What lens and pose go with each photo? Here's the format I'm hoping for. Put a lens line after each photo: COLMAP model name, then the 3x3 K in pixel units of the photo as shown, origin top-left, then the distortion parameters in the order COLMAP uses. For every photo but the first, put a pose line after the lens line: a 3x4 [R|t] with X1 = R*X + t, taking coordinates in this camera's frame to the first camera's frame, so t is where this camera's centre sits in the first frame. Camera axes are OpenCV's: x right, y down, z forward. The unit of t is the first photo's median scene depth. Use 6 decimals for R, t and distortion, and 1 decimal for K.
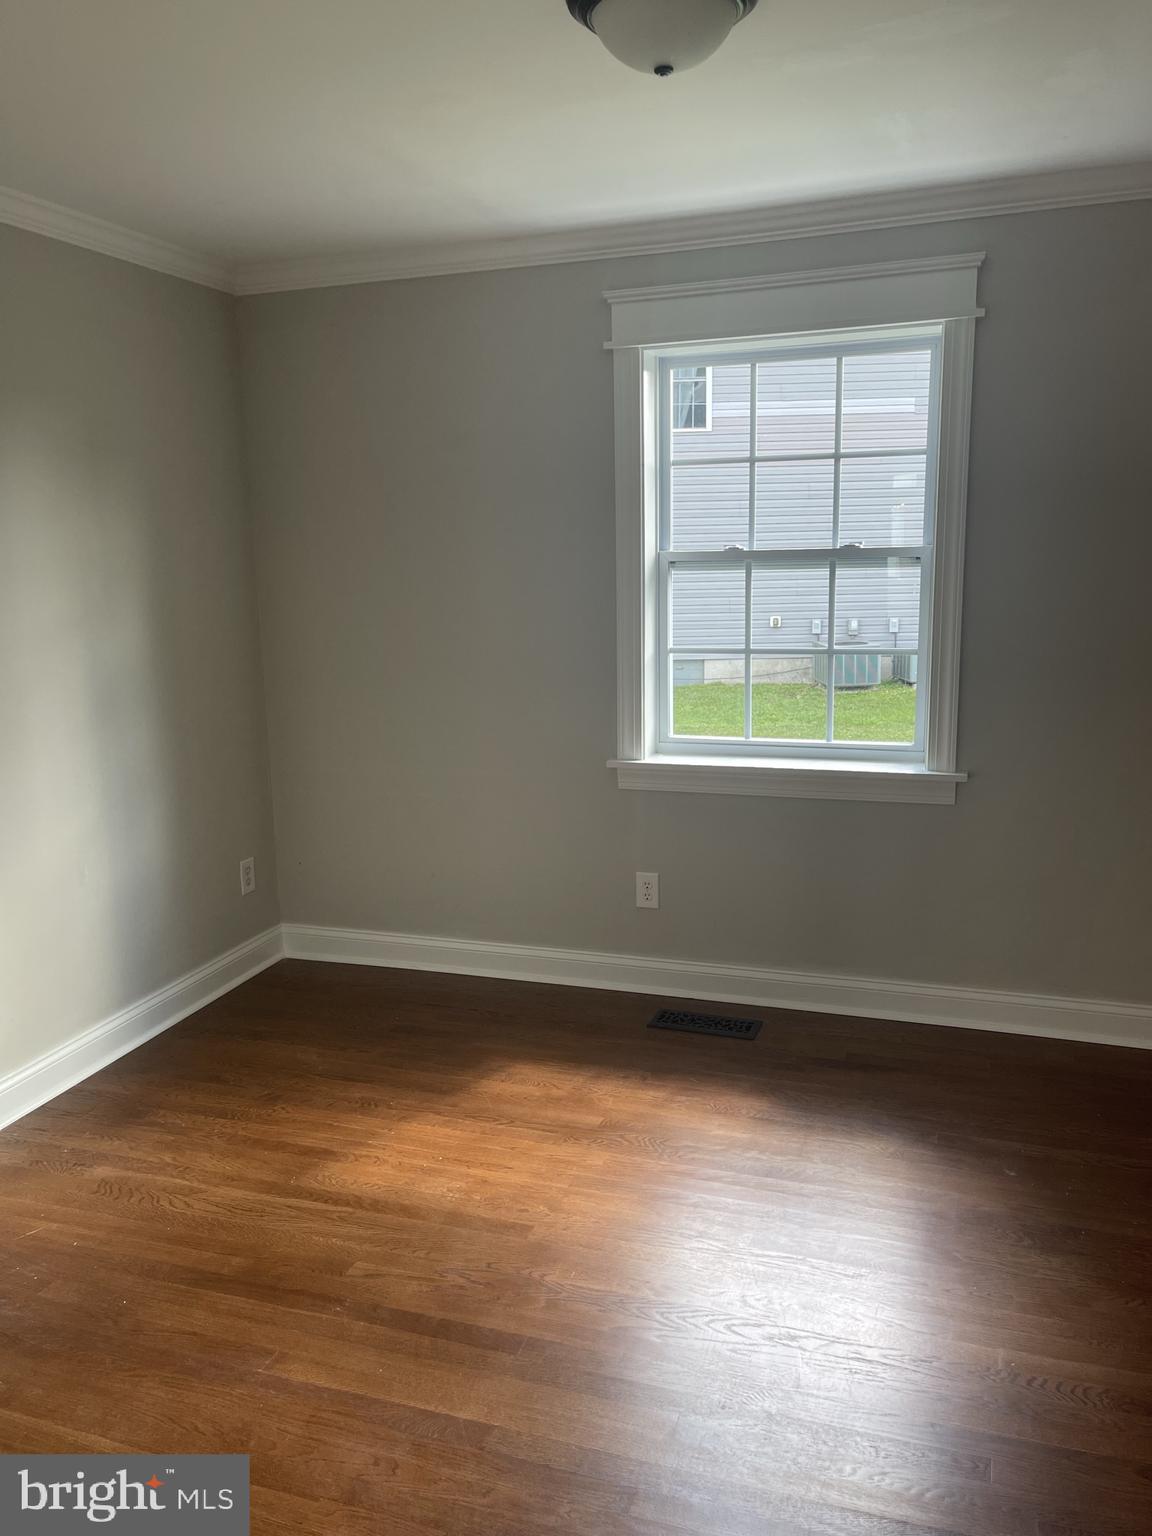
lens RADIAL K [[1143.1, 0, 585.1], [0, 1143.1, 751.0], [0, 0, 1]] dist [0.039882, -0.047999]
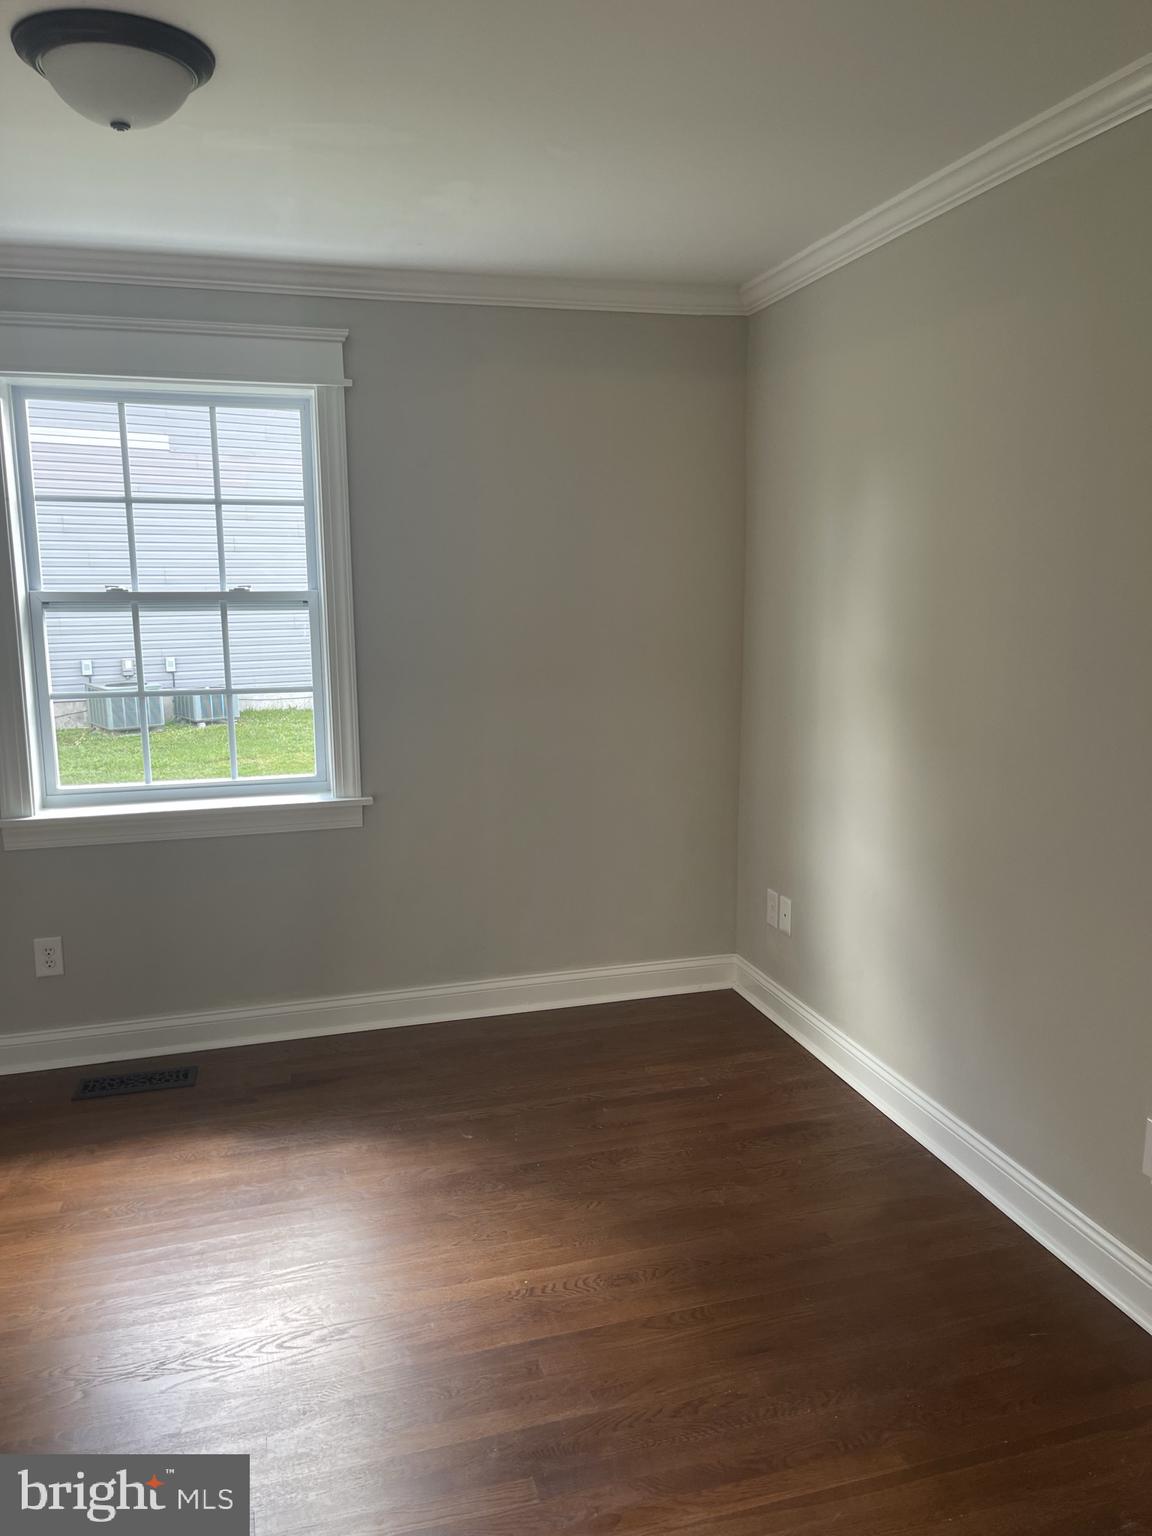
lens RADIAL K [[1143.1, 0, 585.1], [0, 1143.1, 751.0], [0, 0, 1]] dist [0.039882, -0.047999]
pose [[0.814843, -0.069908, 0.575452, -0.124646], [0.088592, 0.996058, -0.004443, -0.001182], [-0.572873, 0.054601, 0.817824, -0.018577]]
